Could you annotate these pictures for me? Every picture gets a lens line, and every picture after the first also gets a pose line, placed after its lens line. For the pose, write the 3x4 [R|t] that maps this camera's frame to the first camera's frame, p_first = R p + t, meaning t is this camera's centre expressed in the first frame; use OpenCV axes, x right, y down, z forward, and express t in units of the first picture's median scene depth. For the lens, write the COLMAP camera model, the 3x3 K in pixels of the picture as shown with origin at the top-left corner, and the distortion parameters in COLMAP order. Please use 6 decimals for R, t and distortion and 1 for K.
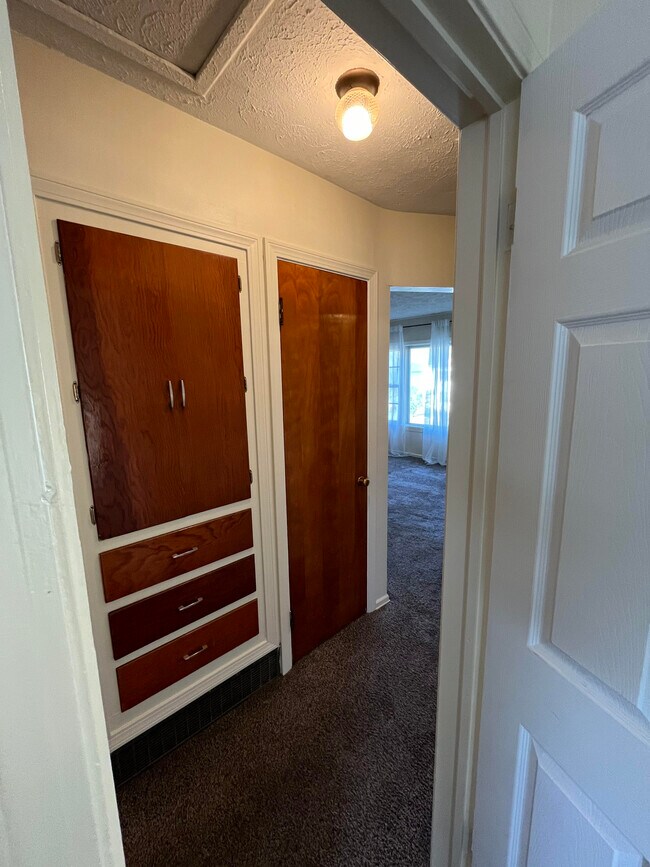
lens RADIAL K [[352.2, 0, 325.9], [0, 352.2, 431.0], [0, 0, 1]] dist [-0.000295, 0.000341]
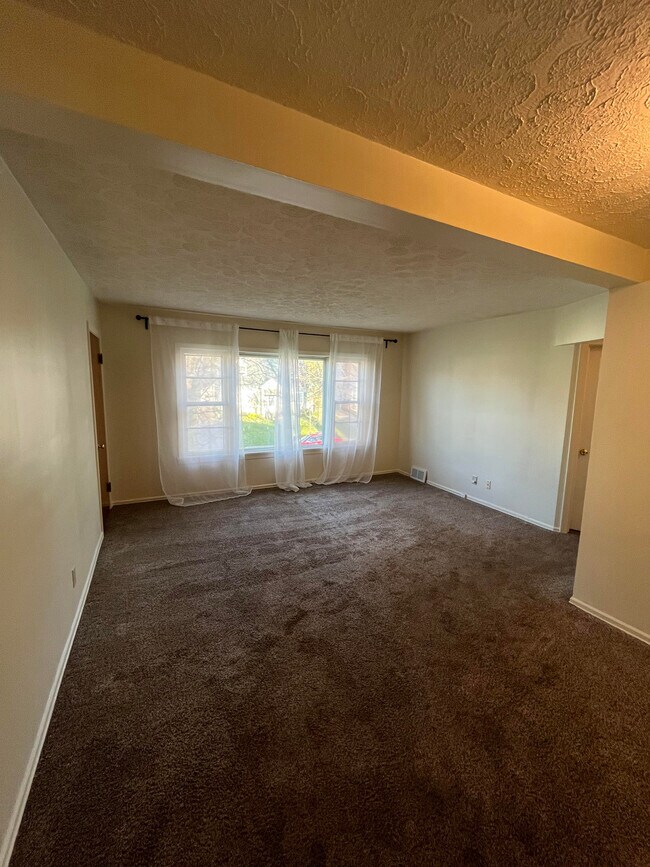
lens RADIAL K [[352.2, 0, 325.9], [0, 352.2, 431.0], [0, 0, 1]] dist [-0.000295, 0.000341]
pose [[0.279058, -0.106779, 0.954319, -0.514150], [0.128196, 0.989045, 0.073178, -0.108698], [-0.951679, 0.101919, 0.289690, 0.653069]]
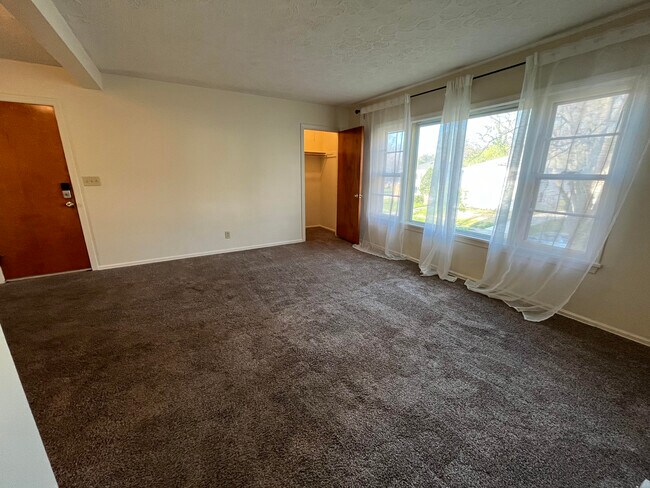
lens RADIAL K [[264.1, 0, 325.0], [0, 264.1, 244.0], [0, 0, 1]] dist [-0.000295, 0.000341]
pose [[0.976993, 0.079882, -0.197745, 0.185795], [-0.058318, 0.991931, 0.112574, -0.028816], [0.205142, -0.098451, 0.973768, 0.381574]]
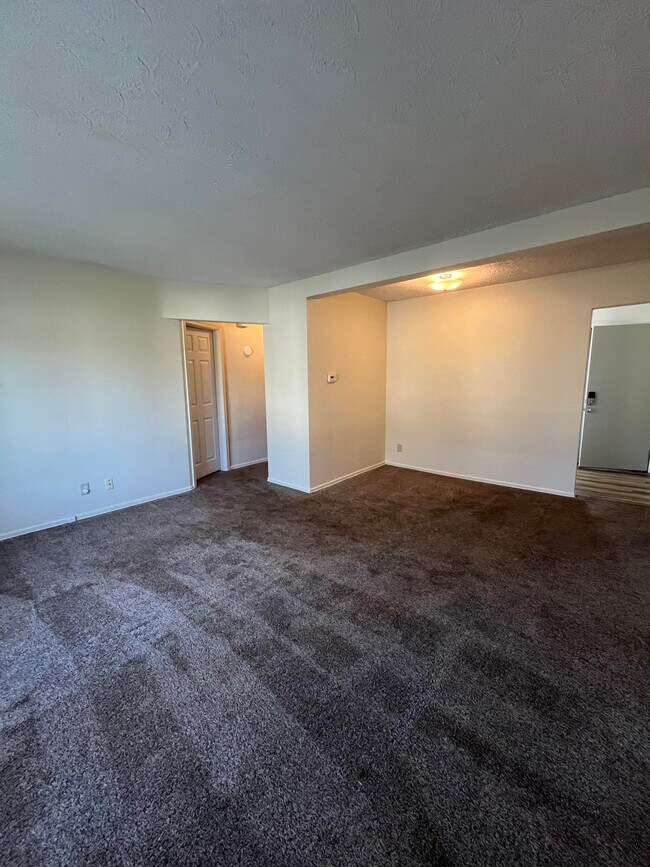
lens RADIAL K [[352.2, 0, 325.9], [0, 352.2, 431.0], [0, 0, 1]] dist [-0.000295, 0.000341]
pose [[-0.992800, 0.046133, -0.110542, 0.024395], [0.009771, 0.950973, 0.309118, -0.161969], [0.119383, 0.305812, -0.944577, 1.156445]]
